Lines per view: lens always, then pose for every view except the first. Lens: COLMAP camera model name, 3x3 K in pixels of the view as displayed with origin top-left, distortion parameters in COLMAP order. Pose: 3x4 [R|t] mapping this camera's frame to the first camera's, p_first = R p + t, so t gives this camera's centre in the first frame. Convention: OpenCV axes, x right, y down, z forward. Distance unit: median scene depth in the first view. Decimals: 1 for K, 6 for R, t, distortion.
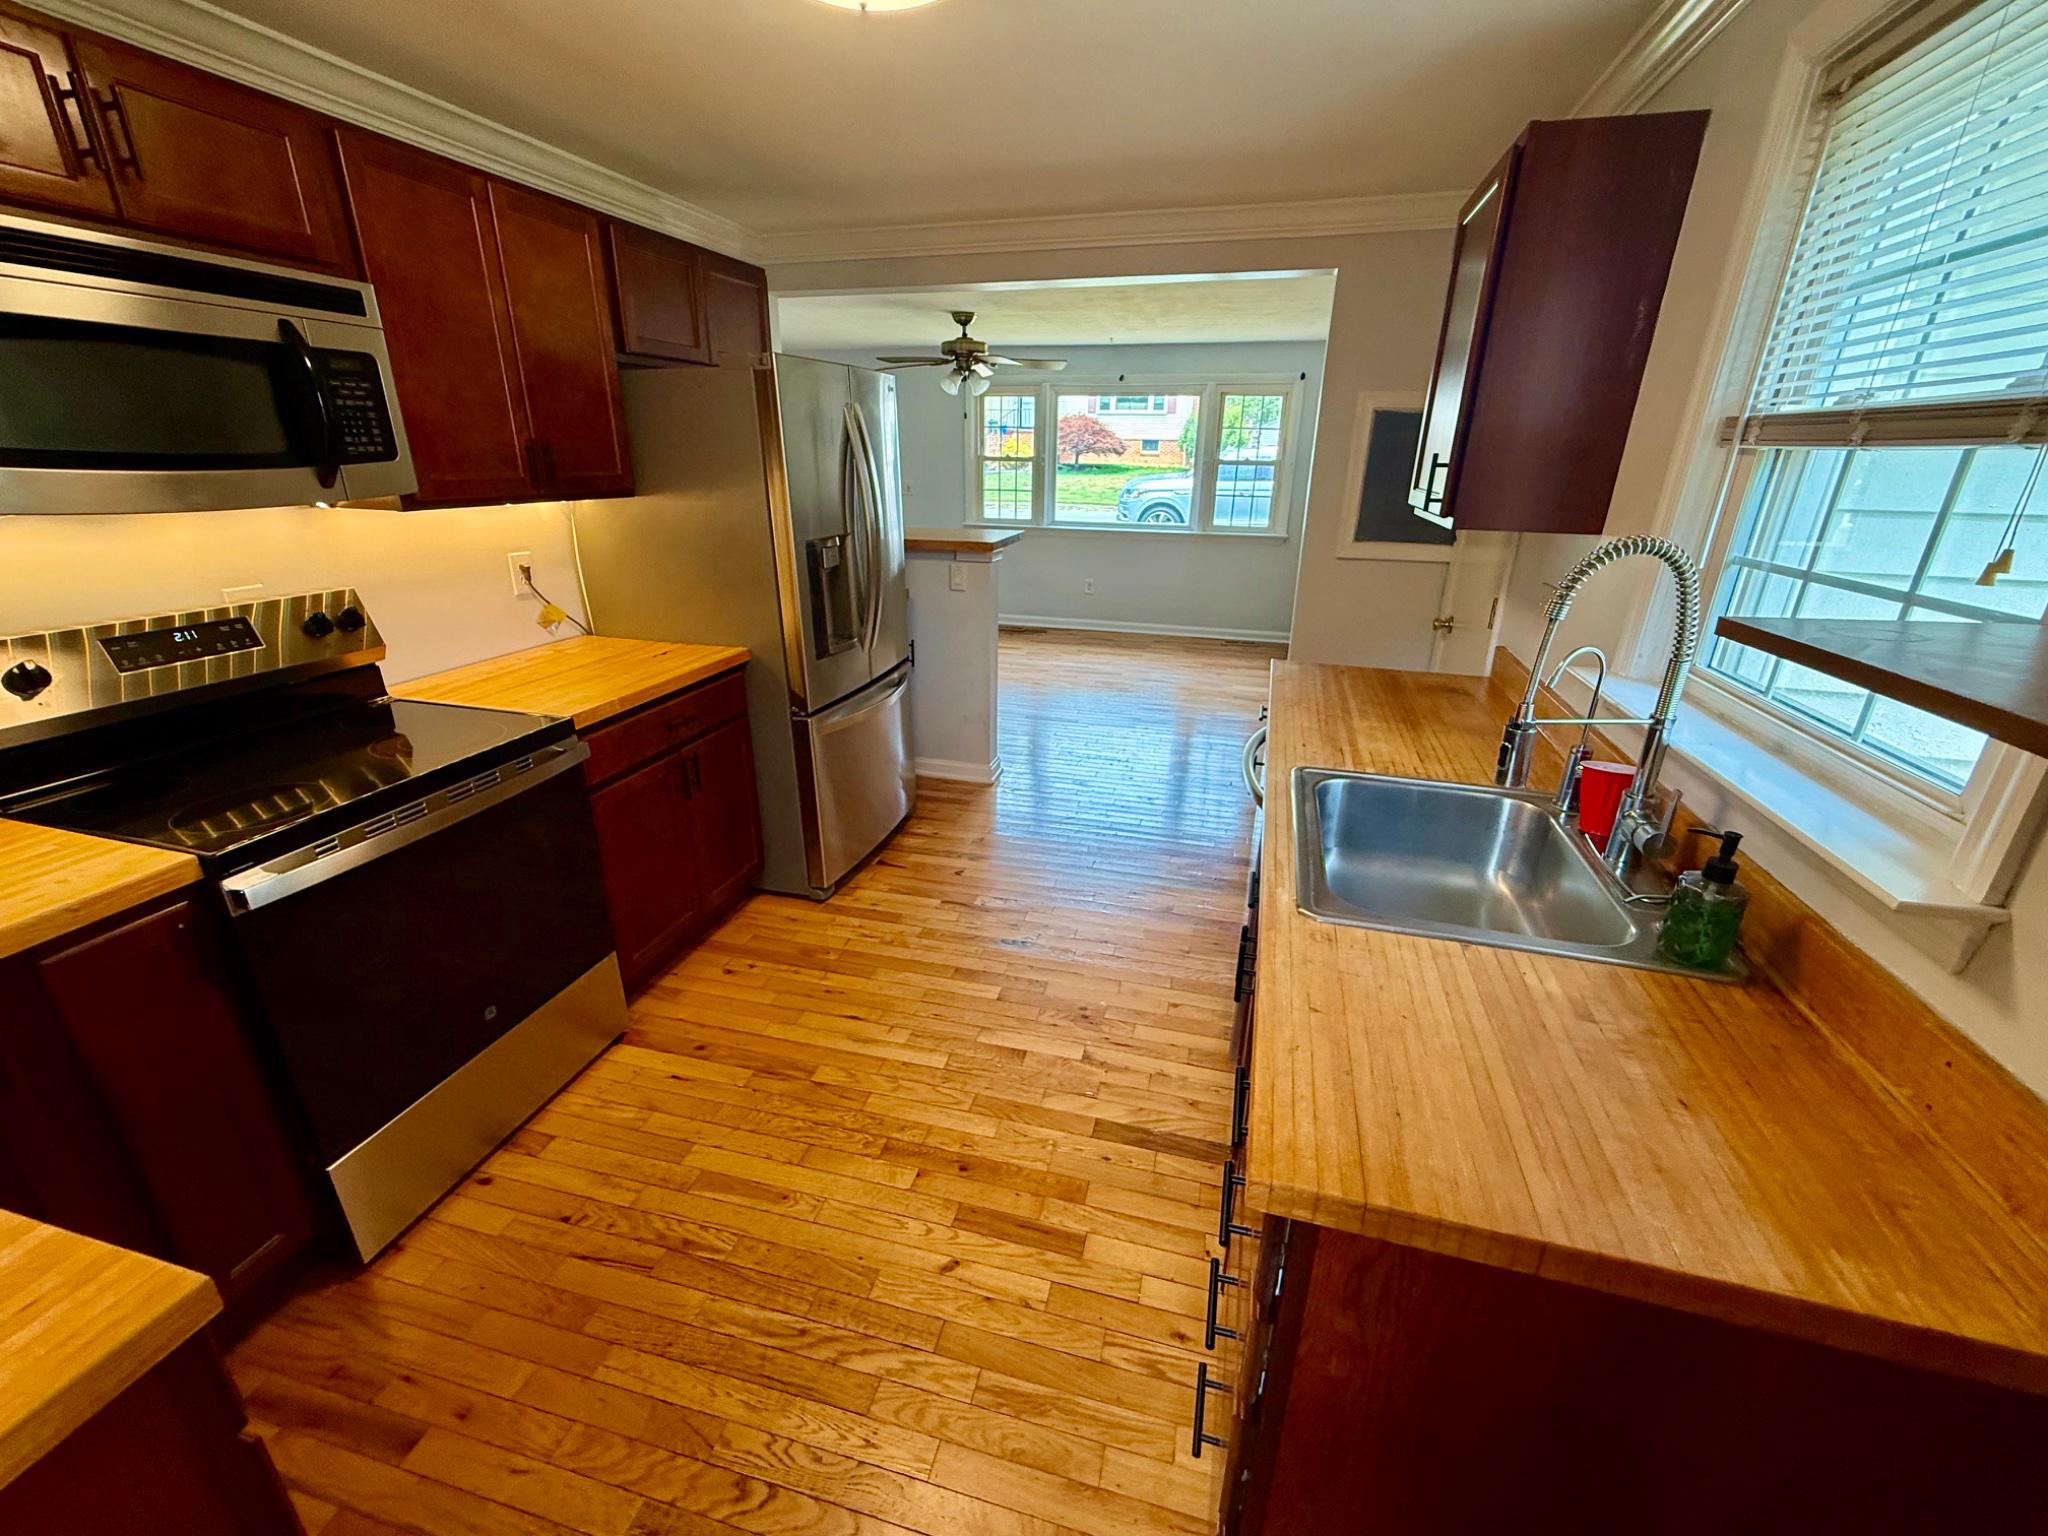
lens RADIAL K [[827.0, 0, 1026.6], [0, 827.0, 772.5], [0, 0, 1]] dist [-0.006915, 0.000190]
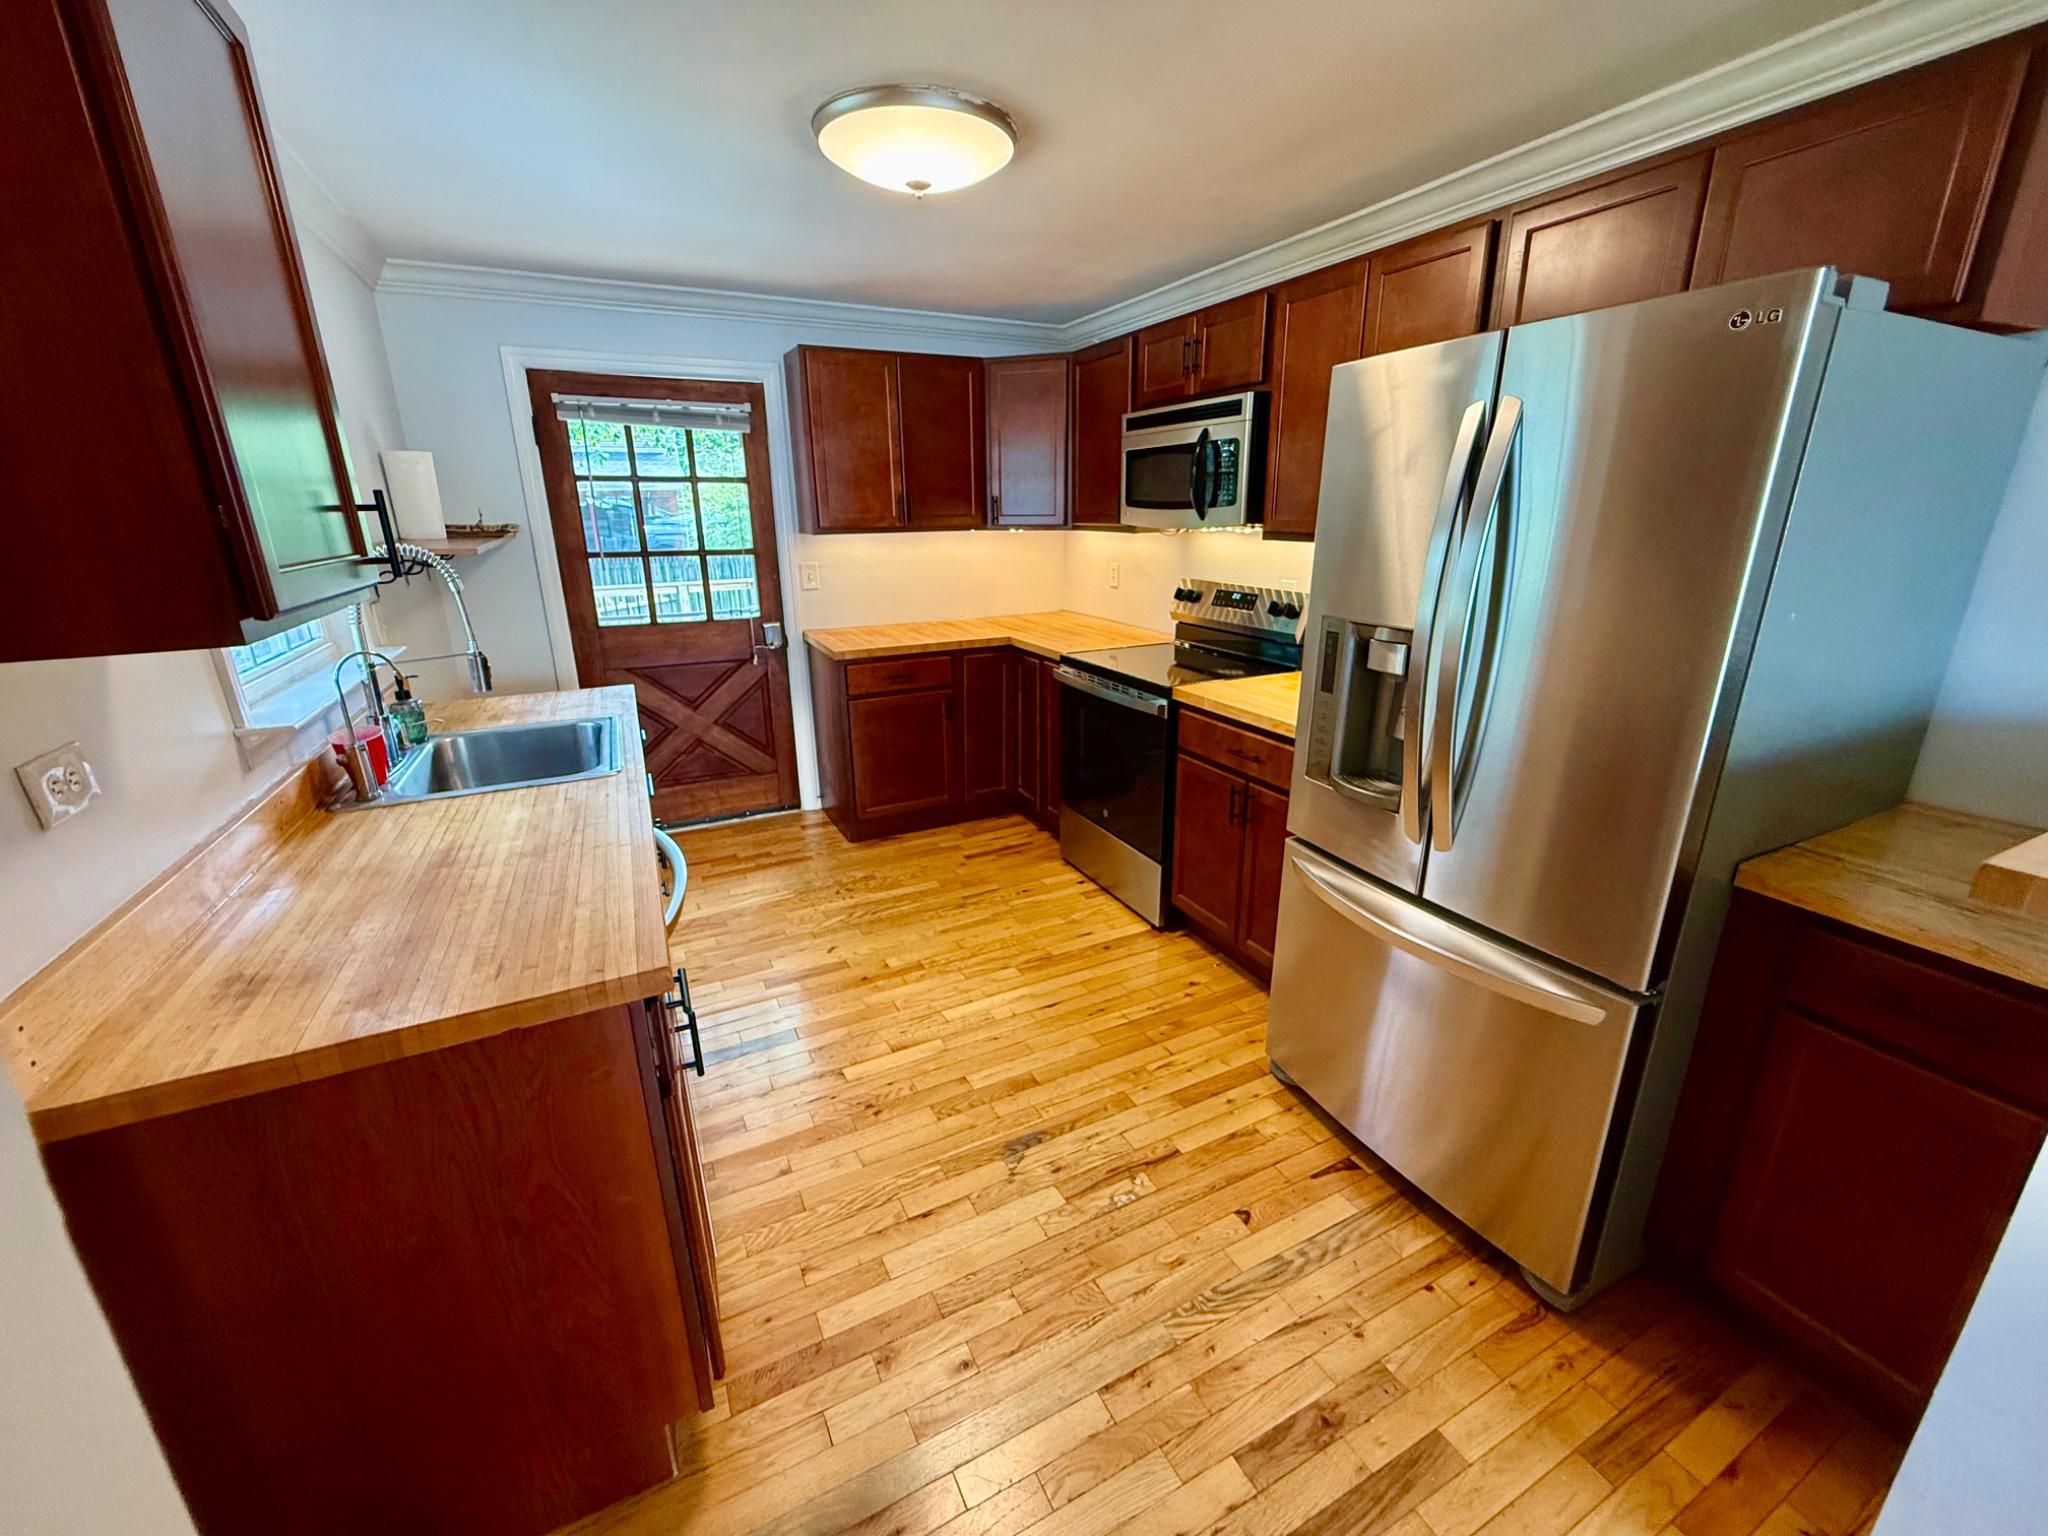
lens RADIAL K [[827.0, 0, 1023.6], [0, 827.0, 772.5], [0, 0, 1]] dist [-0.006915, 0.000190]
pose [[-0.753822, 0.197454, -0.626709, 0.546913], [-0.236295, 0.808513, 0.538955, -0.658903], [0.613121, 0.554364, -0.562817, 1.755671]]
